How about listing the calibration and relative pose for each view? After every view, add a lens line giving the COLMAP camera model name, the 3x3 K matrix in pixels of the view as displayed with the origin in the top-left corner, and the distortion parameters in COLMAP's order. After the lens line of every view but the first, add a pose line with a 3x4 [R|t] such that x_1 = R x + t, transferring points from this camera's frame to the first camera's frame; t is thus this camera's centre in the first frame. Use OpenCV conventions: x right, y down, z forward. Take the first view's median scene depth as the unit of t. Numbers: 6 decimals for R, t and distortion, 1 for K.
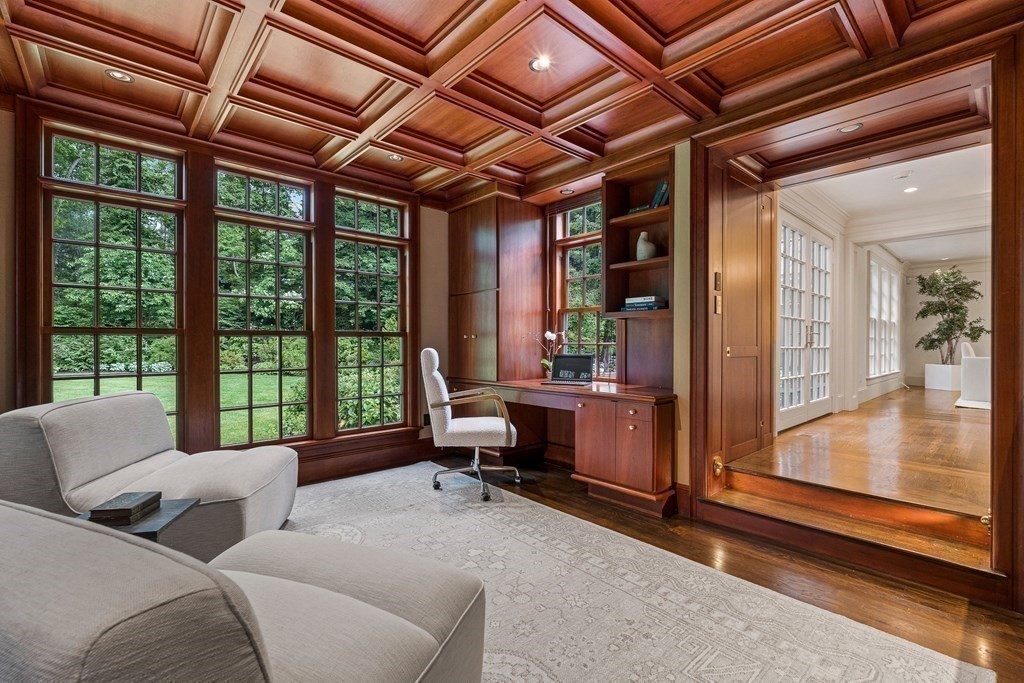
lens RADIAL K [[452.9, 0, 499.5], [0, 452.9, 347.1], [0, 0, 1]] dist [0.004622, 0.000367]
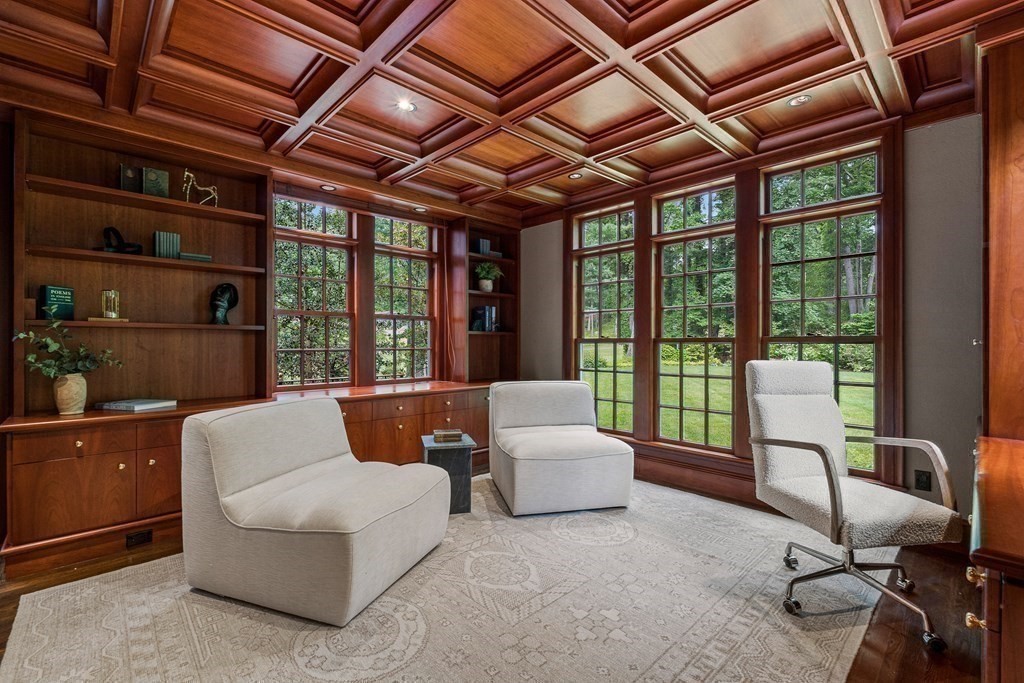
lens RADIAL K [[452.9, 0, 497.0], [0, 452.9, 342.1], [0, 0, 1]] dist [0.004622, 0.000367]
pose [[0.025036, -0.007992, -0.999655, 0.567745], [-0.011108, 0.999904, -0.008272, -0.002964], [0.999625, 0.011311, 0.024945, 0.615309]]
